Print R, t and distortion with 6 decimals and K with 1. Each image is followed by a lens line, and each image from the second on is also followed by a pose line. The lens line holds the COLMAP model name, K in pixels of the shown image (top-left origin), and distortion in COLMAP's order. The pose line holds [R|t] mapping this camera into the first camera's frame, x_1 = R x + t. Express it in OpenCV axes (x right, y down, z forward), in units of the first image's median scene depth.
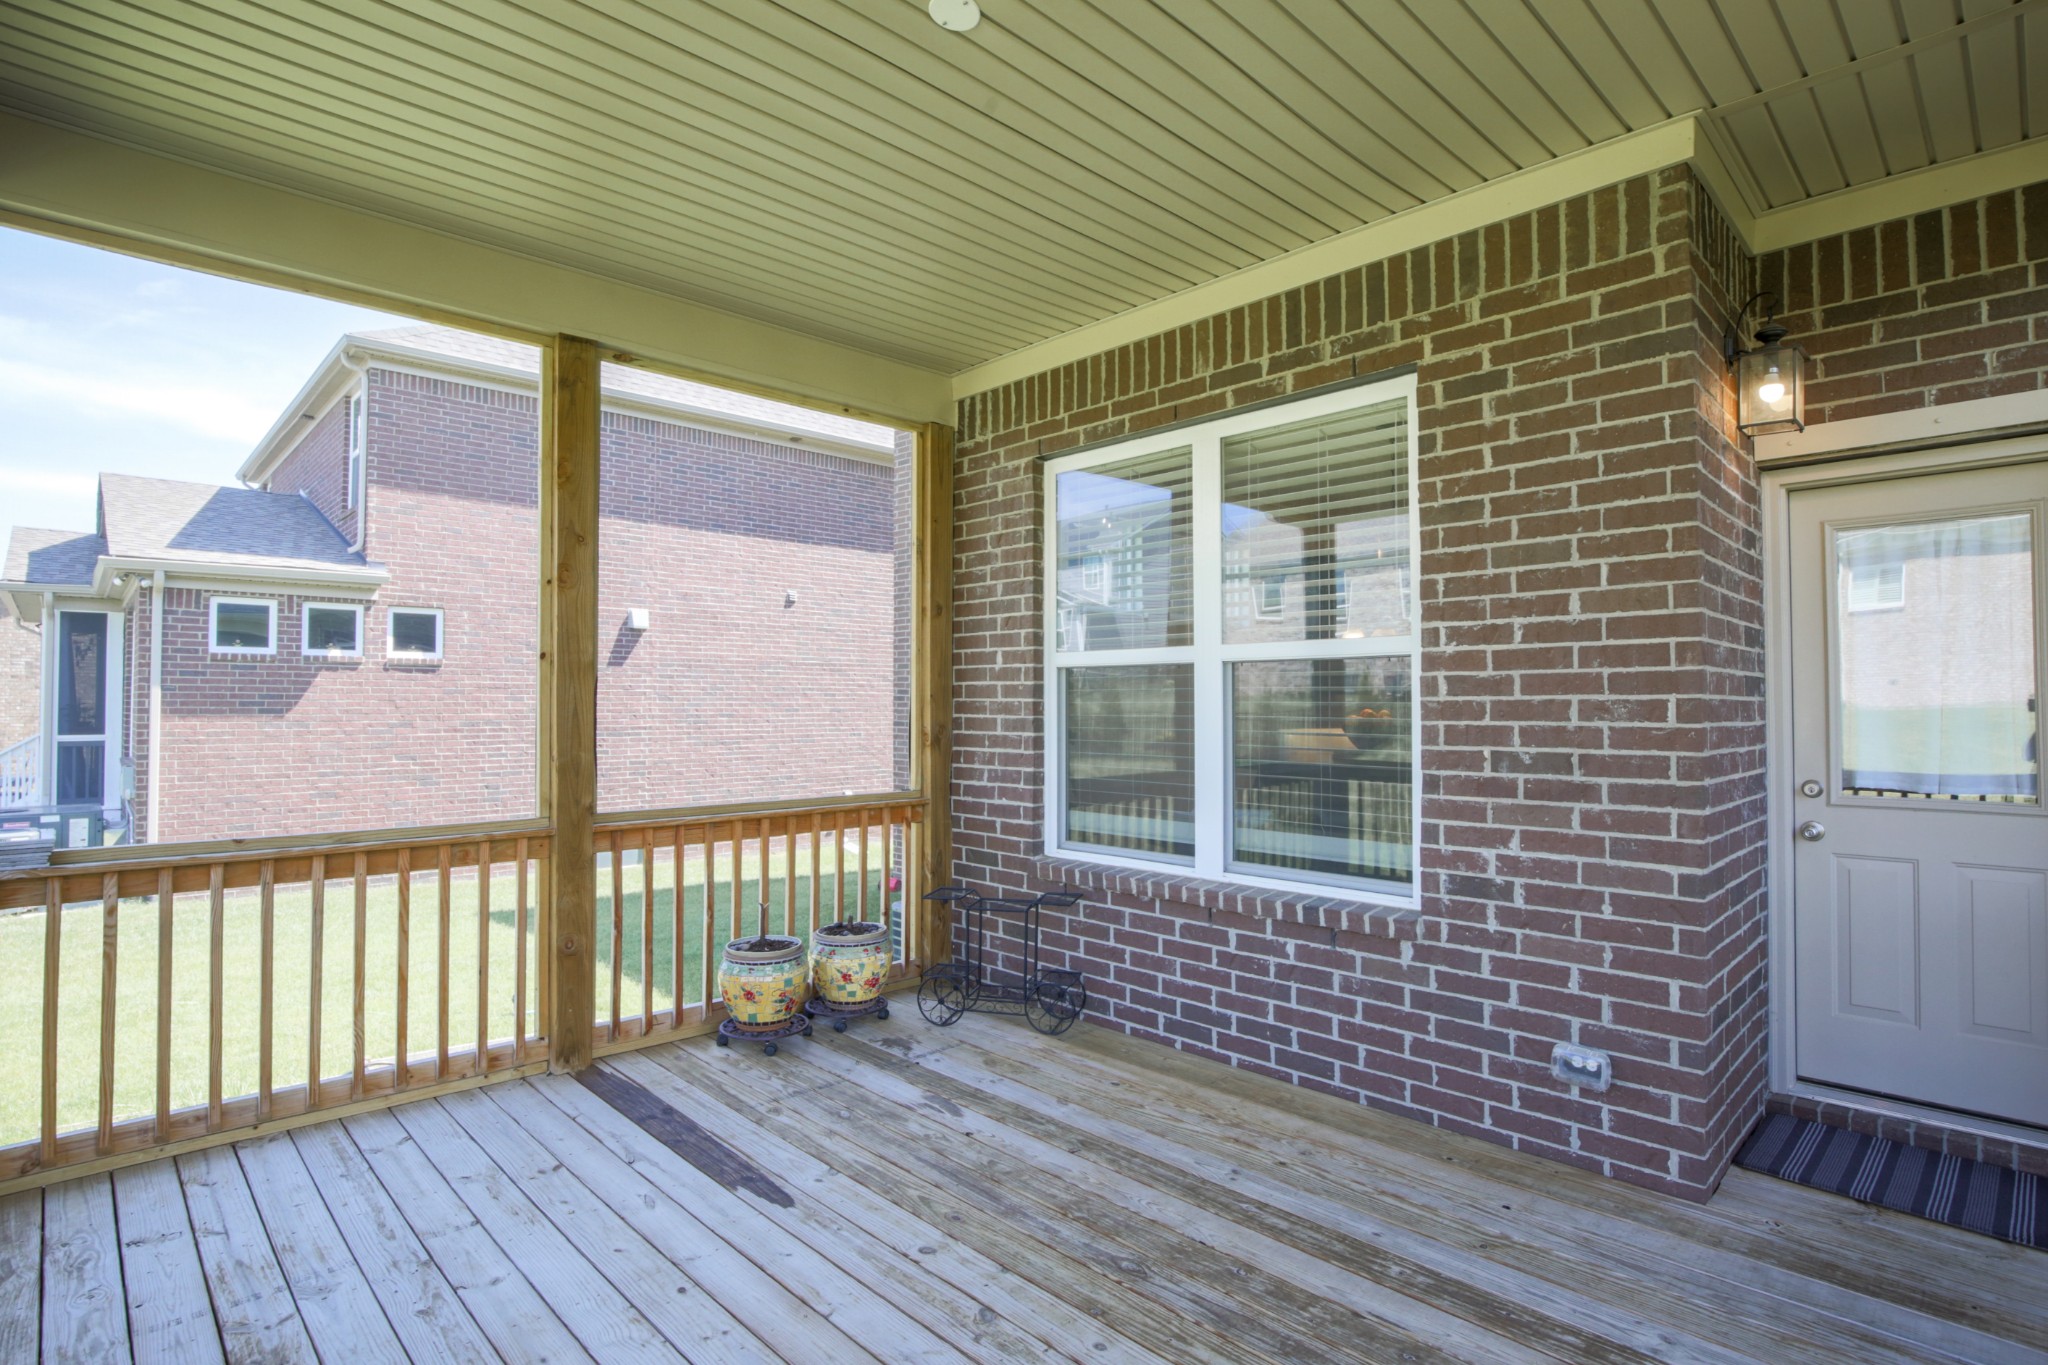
lens RADIAL K [[1000.6, 0, 1049.6], [0, 1000.6, 681.0], [0, 0, 1]] dist [-0.027473, 0.004816]
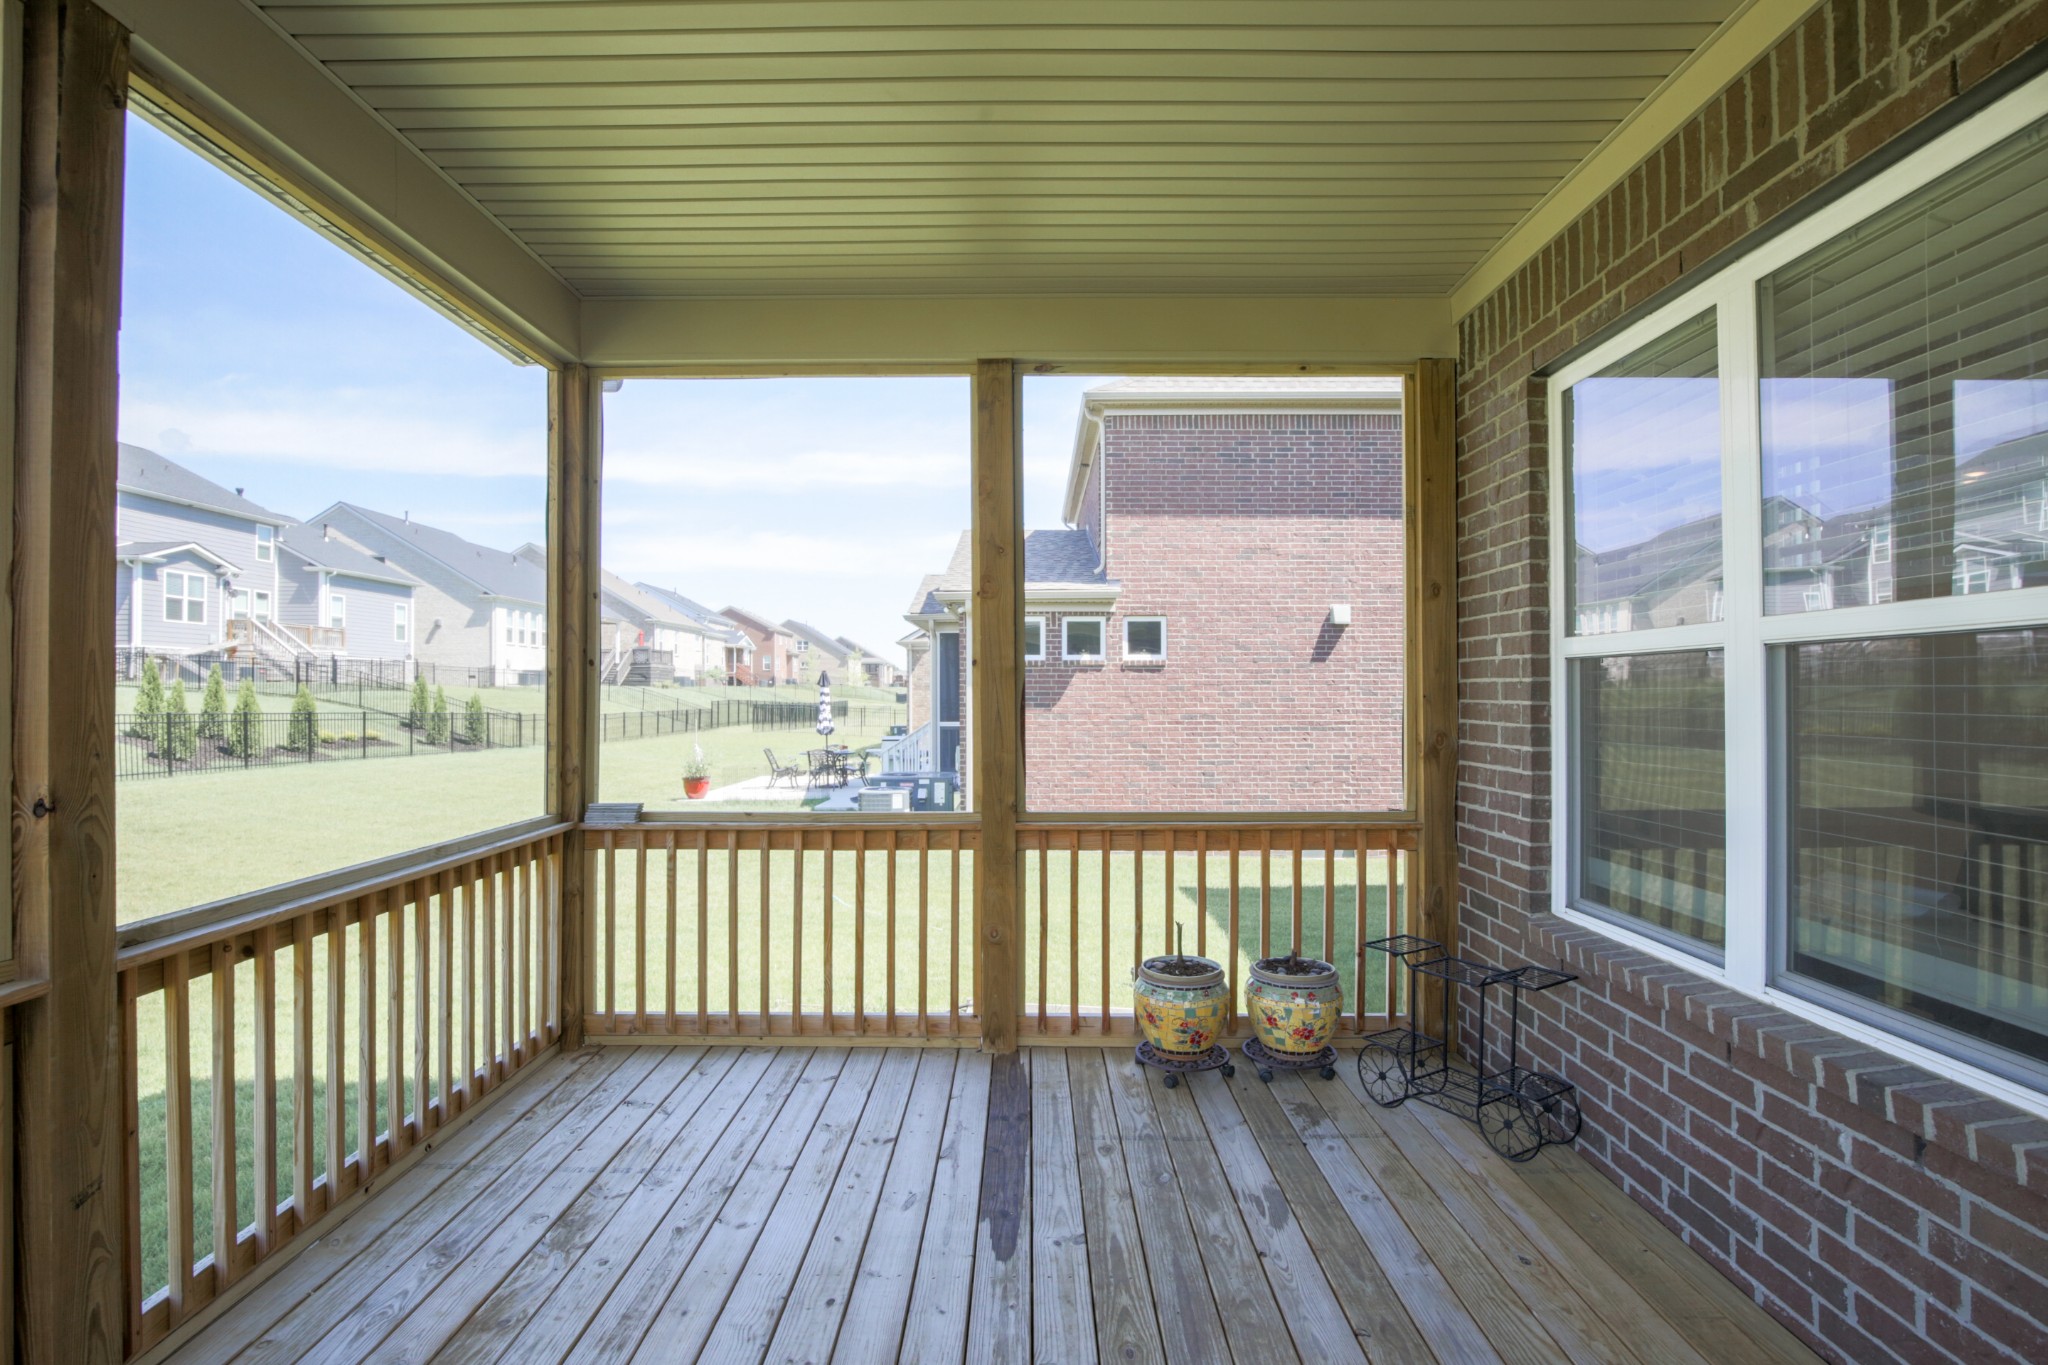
lens RADIAL K [[1000.6, 0, 1047.5], [0, 1000.6, 684.8], [0, 0, 1]] dist [-0.027473, 0.004816]
pose [[0.715769, -0.009108, -0.698278, 0.299091], [0.017381, 0.999838, 0.004775, -0.004932], [0.698121, -0.015554, 0.715811, 0.273201]]
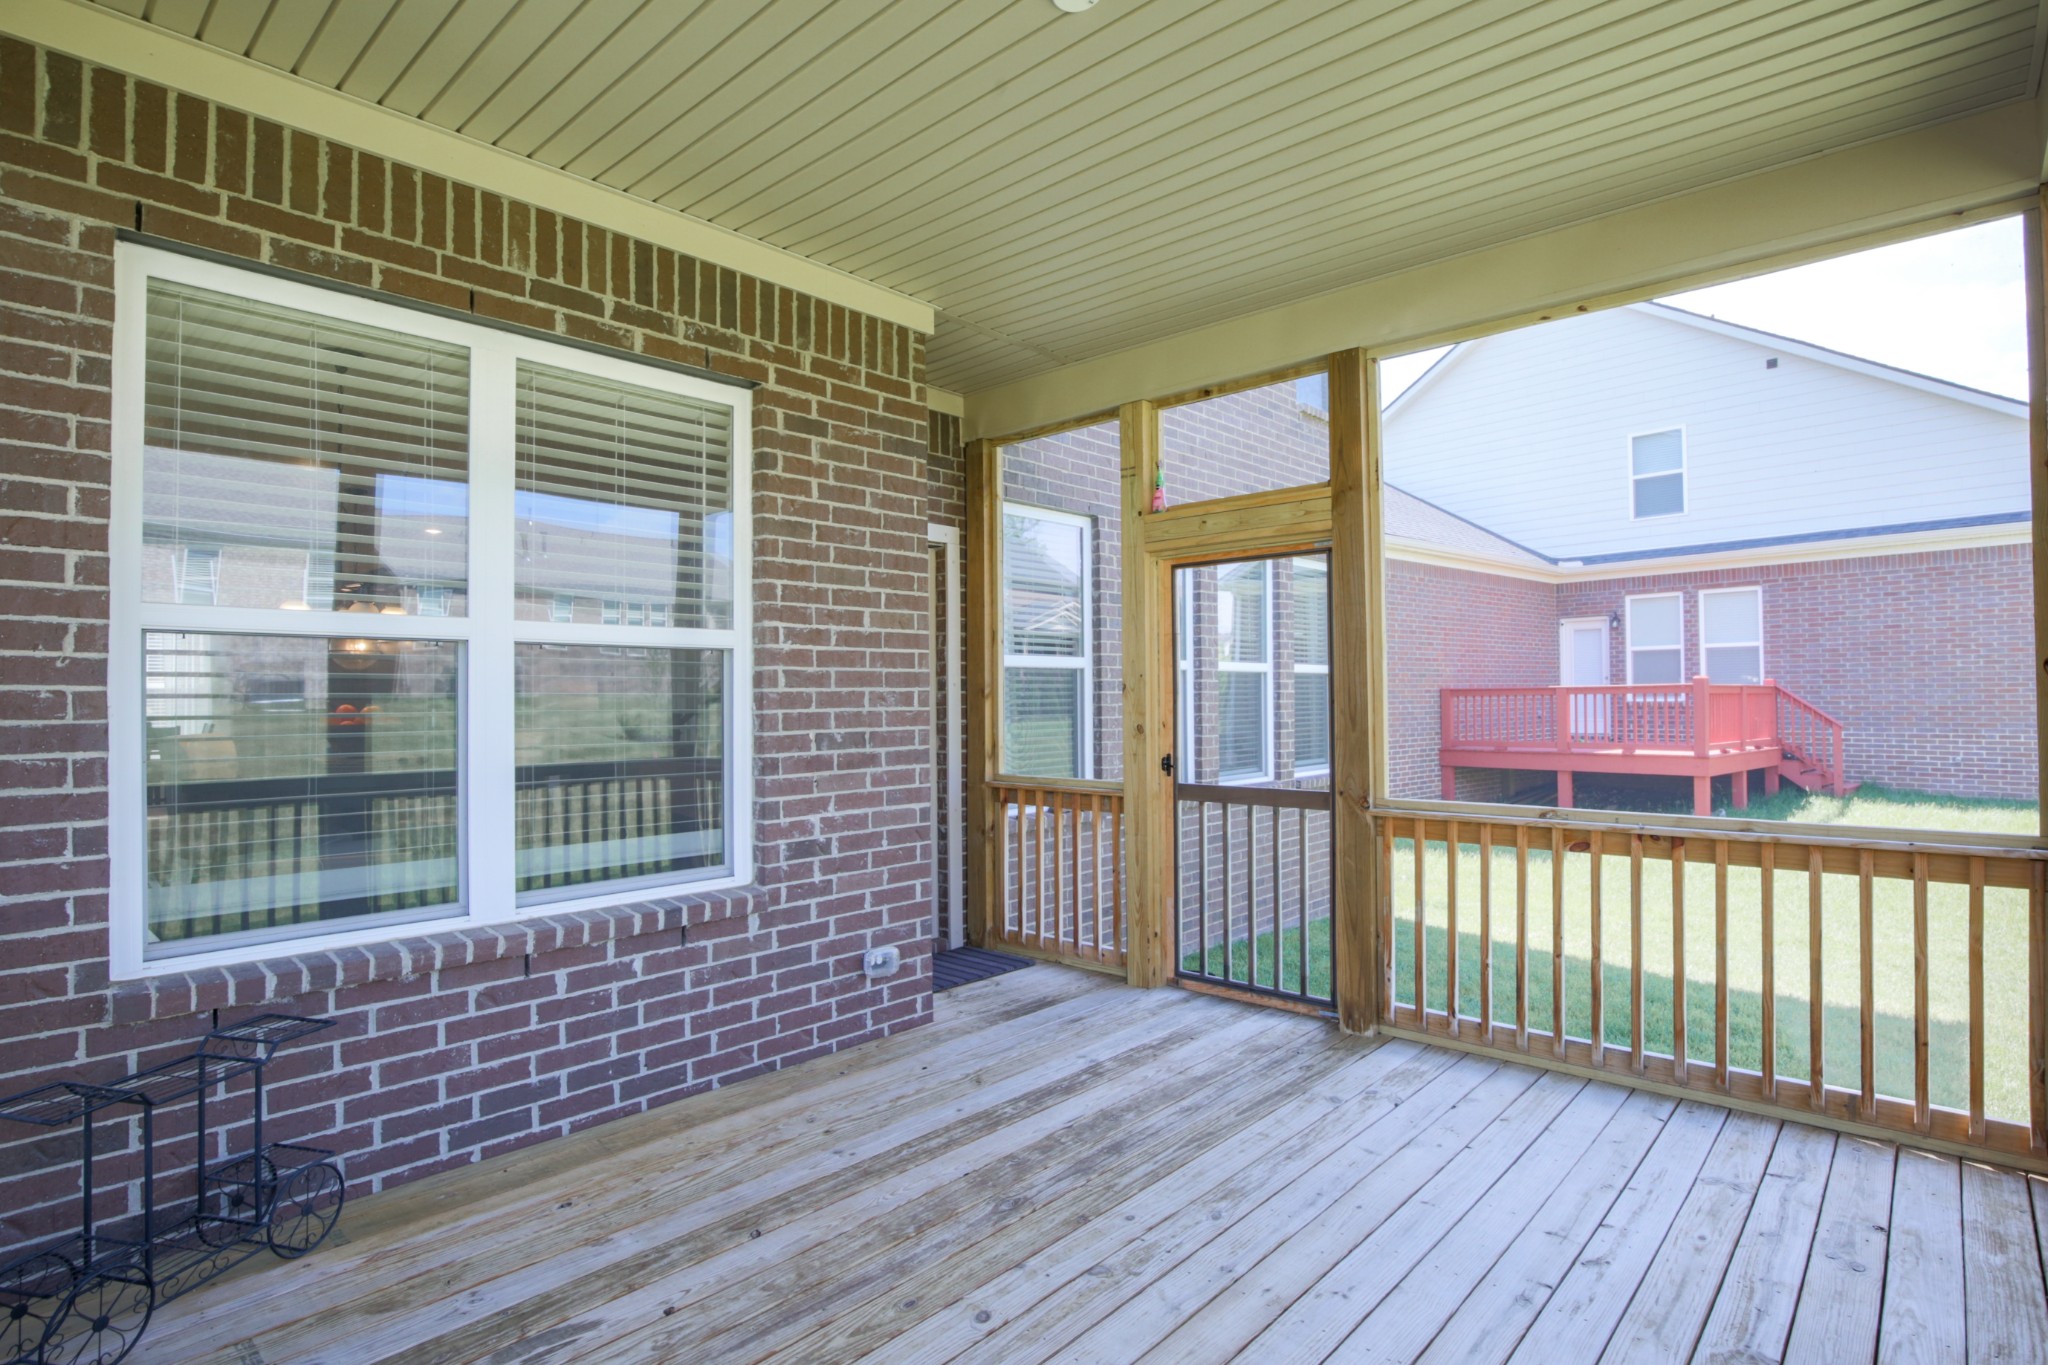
lens RADIAL K [[1044.4, 0, 1014.8], [0, 1044.4, 670.1], [0, 0, 1]] dist [-0.038172, 0.007970]
pose [[-0.030879, 0.022454, 0.999271, -0.694505], [-0.018533, 0.999563, -0.023033, 0.015228], [-0.999351, -0.019230, -0.030450, 0.669007]]
